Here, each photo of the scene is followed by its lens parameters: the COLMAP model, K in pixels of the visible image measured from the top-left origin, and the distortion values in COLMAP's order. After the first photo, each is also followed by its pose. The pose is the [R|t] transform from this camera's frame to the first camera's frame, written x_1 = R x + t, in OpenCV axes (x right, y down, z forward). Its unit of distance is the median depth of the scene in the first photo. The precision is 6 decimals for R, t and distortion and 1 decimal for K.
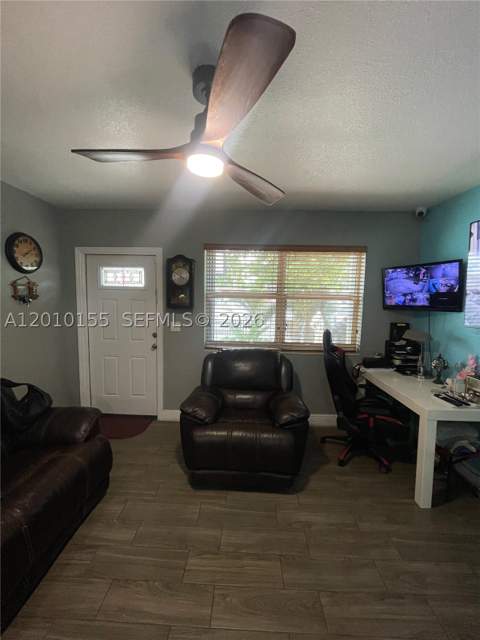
lens RADIAL K [[256.6, 0, 240.0], [0, 256.6, 320.0], [0, 0, 1]] dist [-0.001410, -0.000241]
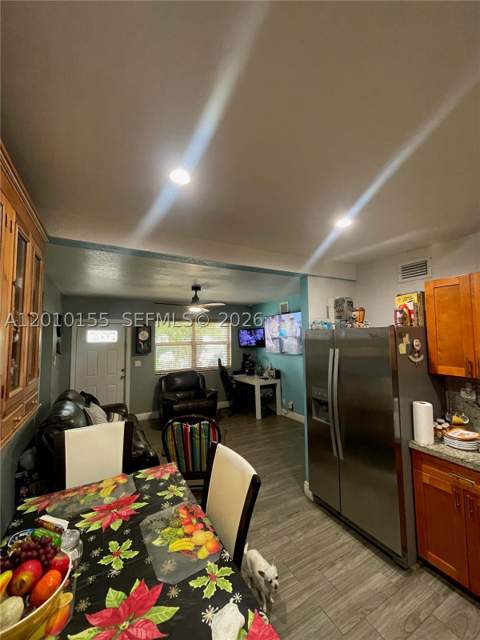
lens RADIAL K [[256.6, 0, 240.0], [0, 256.6, 320.0], [0, 0, 1]] dist [-0.001410, -0.000241]
pose [[0.861244, 0.002515, 0.508185, -0.591364], [0.076286, 0.988017, -0.134174, 0.019918], [-0.502433, 0.154324, 0.850732, -0.966335]]
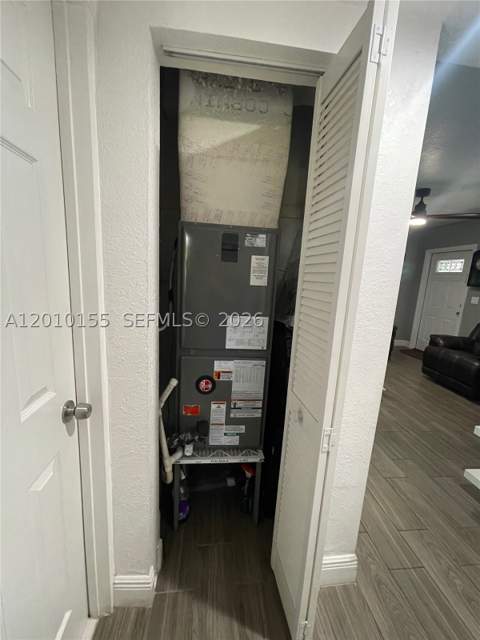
lens RADIAL K [[256.6, 0, 240.0], [0, 256.6, 320.0], [0, 0, 1]] dist [-0.001410, -0.000241]
pose [[0.132123, 0.159429, -0.978328, 1.044508], [-0.134924, 0.980687, 0.141592, 0.113705], [0.982008, 0.113292, 0.151083, -0.487633]]
